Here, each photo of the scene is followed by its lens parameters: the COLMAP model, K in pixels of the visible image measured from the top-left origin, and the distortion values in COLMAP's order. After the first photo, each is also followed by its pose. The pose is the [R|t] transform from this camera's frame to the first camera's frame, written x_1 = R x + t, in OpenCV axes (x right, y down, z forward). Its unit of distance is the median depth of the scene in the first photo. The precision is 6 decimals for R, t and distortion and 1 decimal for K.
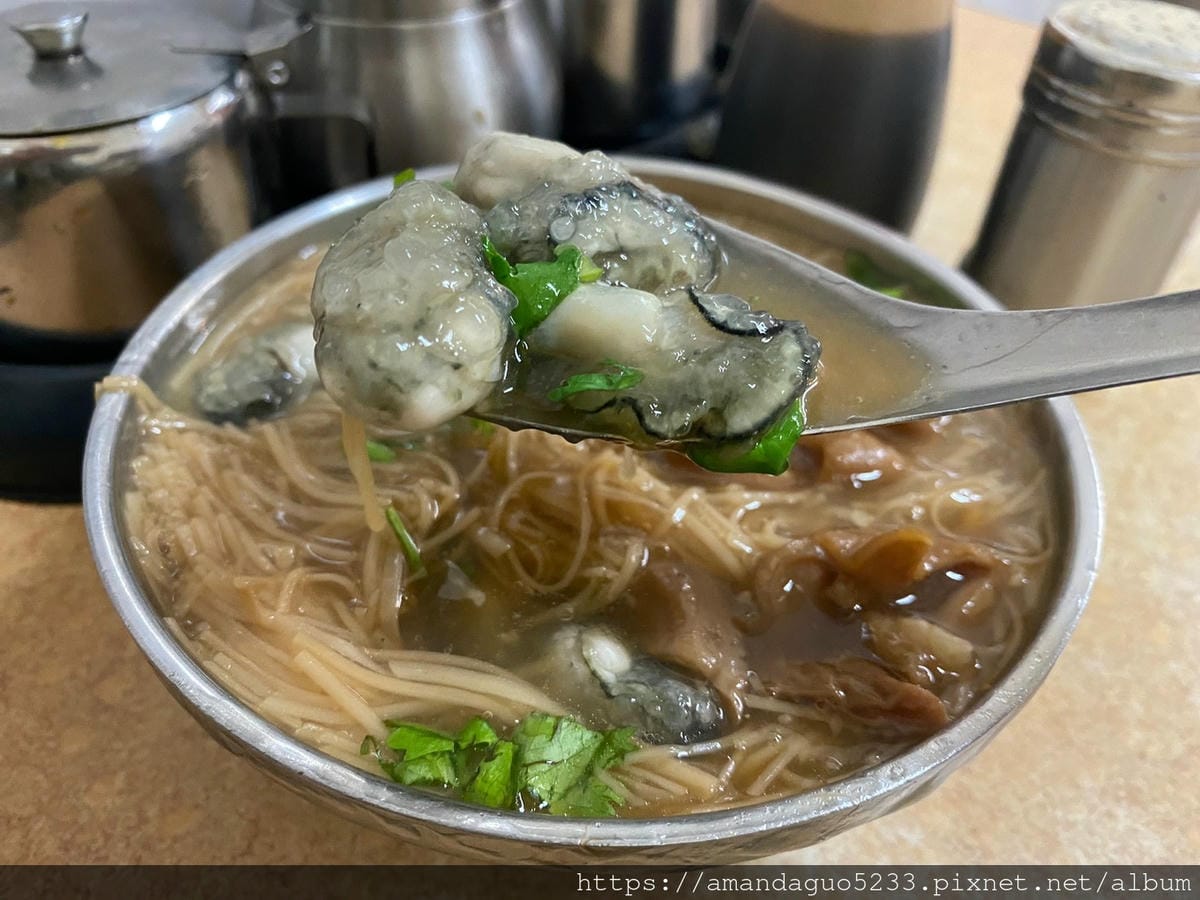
lens RADIAL K [[1018.3, 0, 599.4], [0, 1018.3, 460.9], [0, 0, 1]] dist [-0.007967, -0.009834]
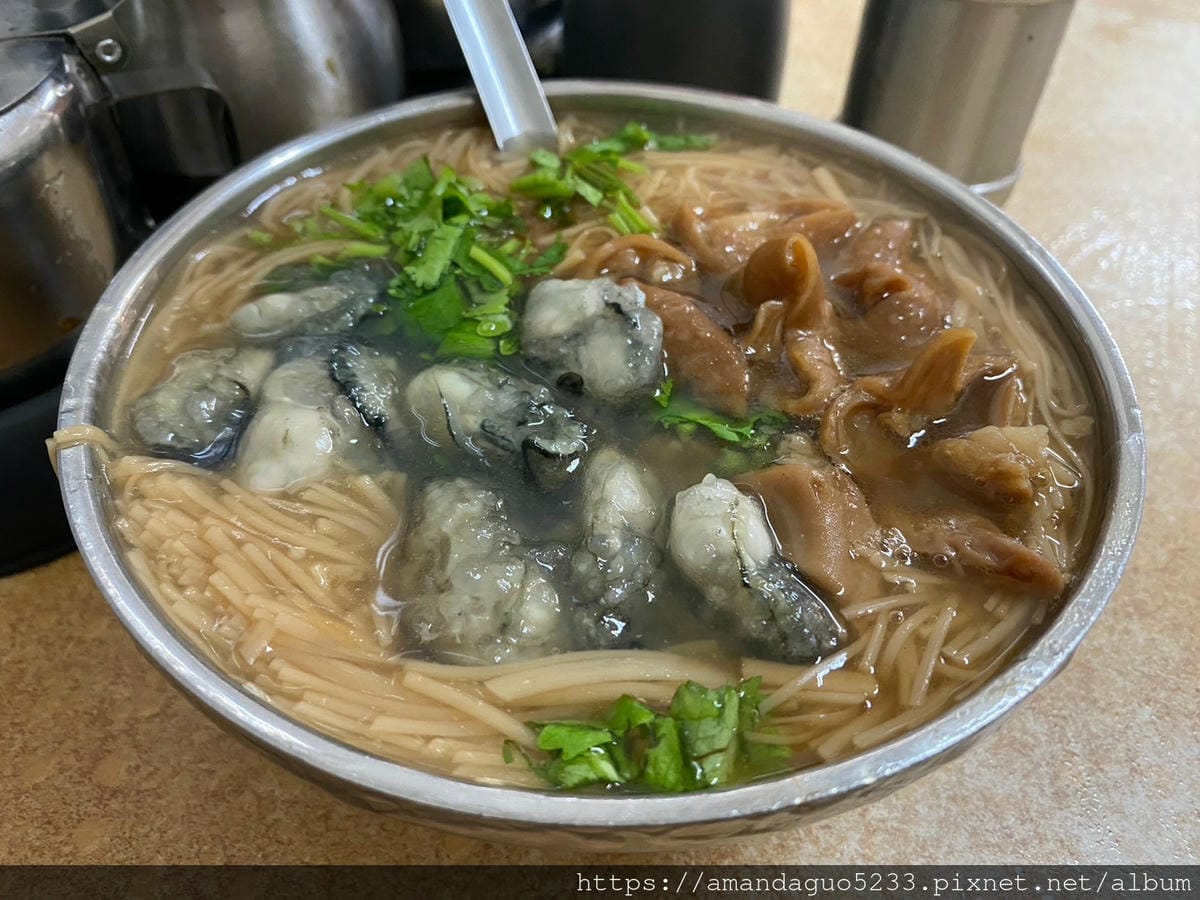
lens RADIAL K [[1018.3, 0, 599.4], [0, 1018.3, 460.9], [0, 0, 1]] dist [-0.007967, -0.009834]
pose [[0.962865, -0.219978, 0.156526, -0.149222], [0.208654, 0.974233, 0.085633, -0.029420], [-0.171330, -0.049793, 0.983955, 0.059388]]
